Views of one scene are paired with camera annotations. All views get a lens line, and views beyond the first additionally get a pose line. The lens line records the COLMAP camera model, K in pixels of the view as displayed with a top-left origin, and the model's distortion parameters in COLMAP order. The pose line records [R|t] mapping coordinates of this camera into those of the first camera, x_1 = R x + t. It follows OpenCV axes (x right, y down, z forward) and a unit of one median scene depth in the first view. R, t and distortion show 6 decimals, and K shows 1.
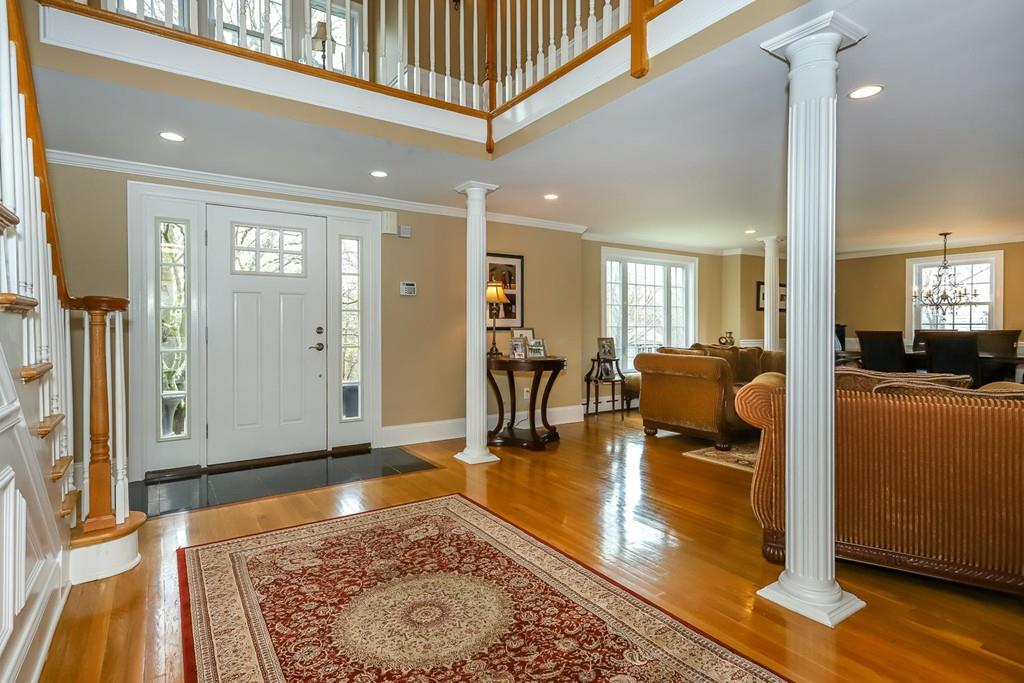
lens RADIAL K [[511.8, 0, 525.8], [0, 511.8, 325.6], [0, 0, 1]] dist [0.016538, -0.000241]
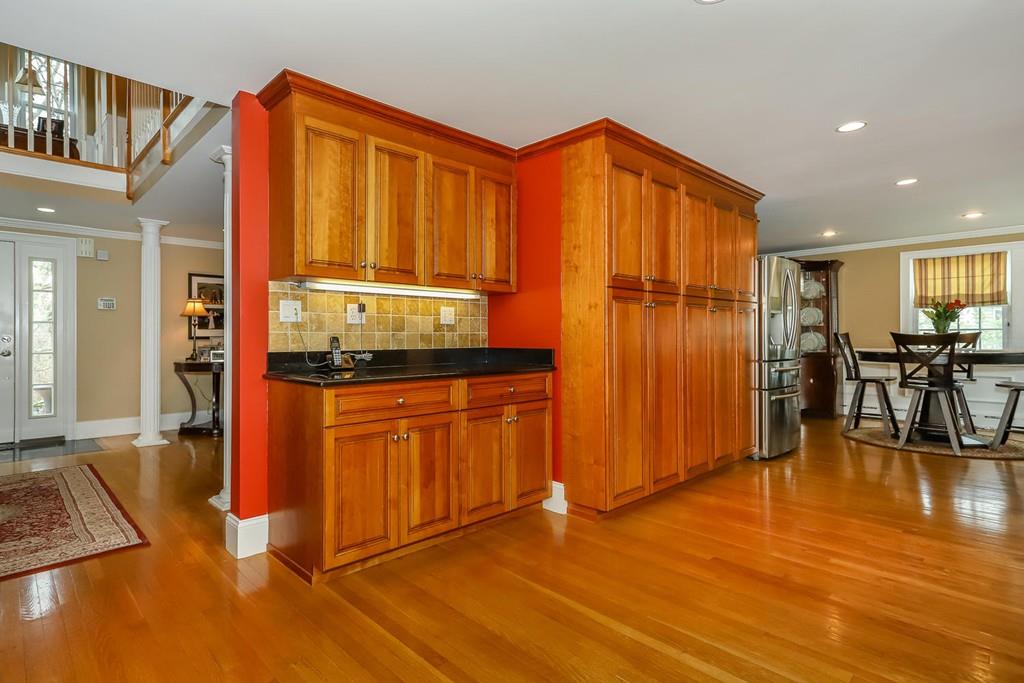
lens RADIAL K [[511.8, 0, 512.7], [0, 511.8, 332.6], [0, 0, 1]] dist [0.016538, -0.000241]
pose [[0.986733, -0.003647, 0.162308, 0.869266], [0.005442, 0.999929, -0.010616, 0.020126], [-0.162258, 0.011358, 0.986683, -0.564232]]
